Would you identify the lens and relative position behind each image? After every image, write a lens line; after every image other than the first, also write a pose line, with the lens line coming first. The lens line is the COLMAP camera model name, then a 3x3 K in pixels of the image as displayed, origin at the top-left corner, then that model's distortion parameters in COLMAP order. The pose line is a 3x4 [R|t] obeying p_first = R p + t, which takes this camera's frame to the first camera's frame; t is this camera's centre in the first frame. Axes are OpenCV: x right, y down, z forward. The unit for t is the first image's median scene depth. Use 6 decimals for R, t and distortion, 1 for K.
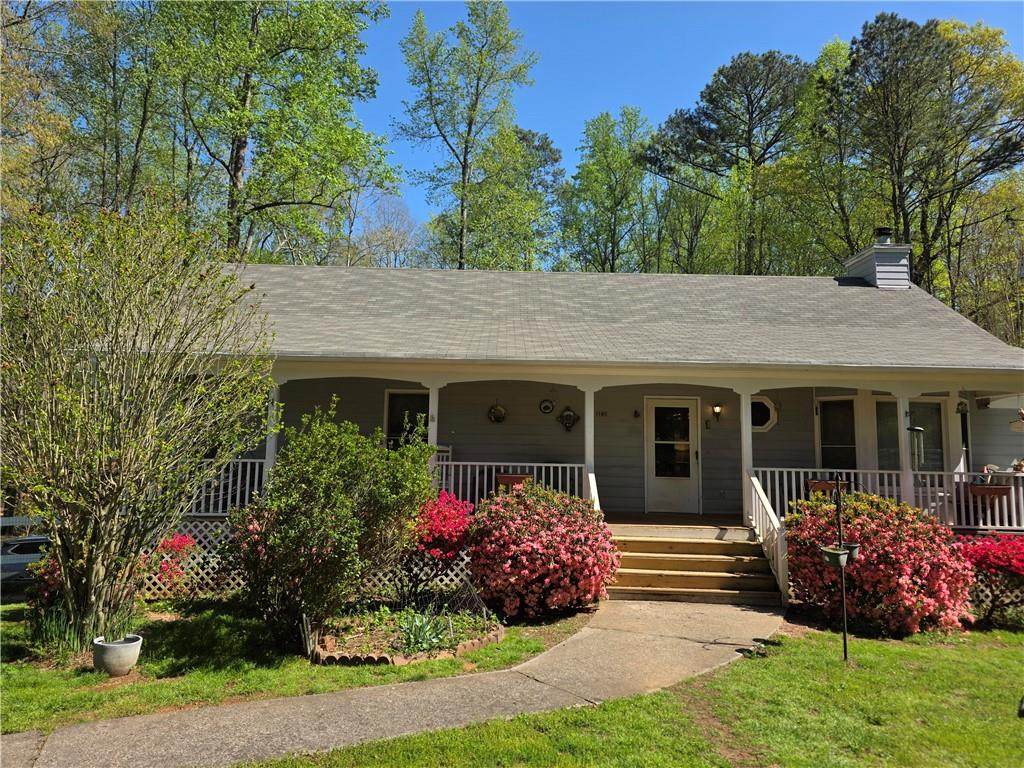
lens RADIAL K [[678.1, 0, 535.1], [0, 678.1, 382.1], [0, 0, 1]] dist [0.059195, -0.050817]
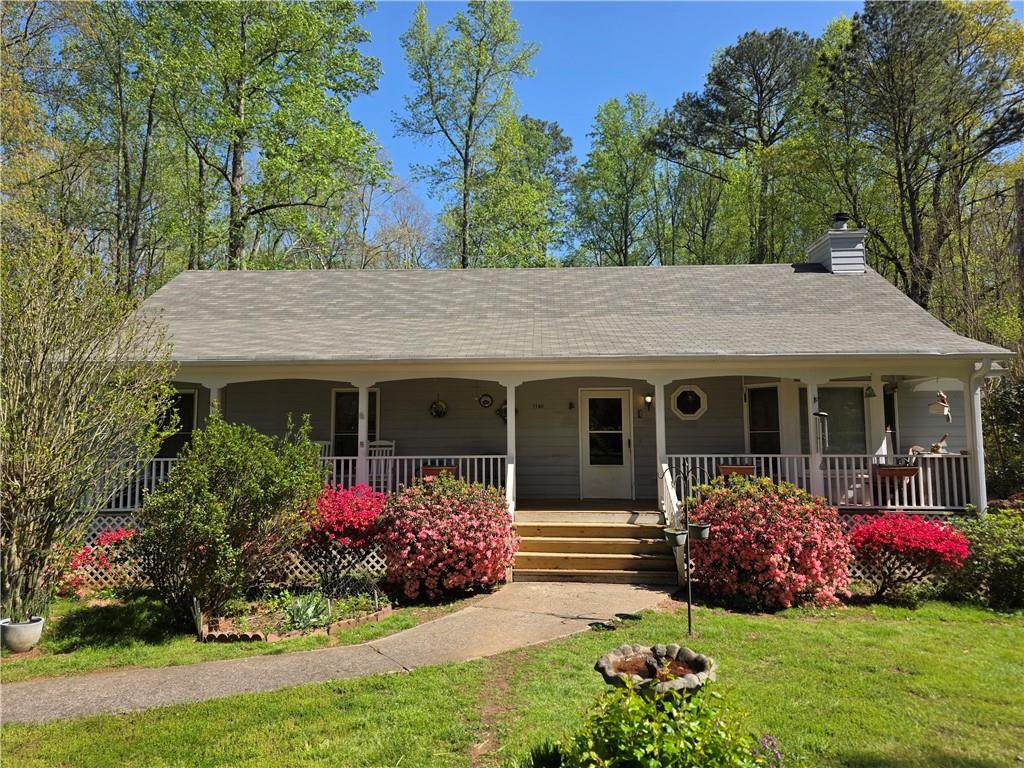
lens RADIAL K [[678.1, 0, 535.1], [0, 678.1, 382.1], [0, 0, 1]] dist [0.059195, -0.050817]
pose [[0.998727, -0.026746, -0.042760, 0.160963], [0.027450, 0.999496, 0.015958, -0.008567], [0.042312, -0.017111, 0.998958, -0.051037]]
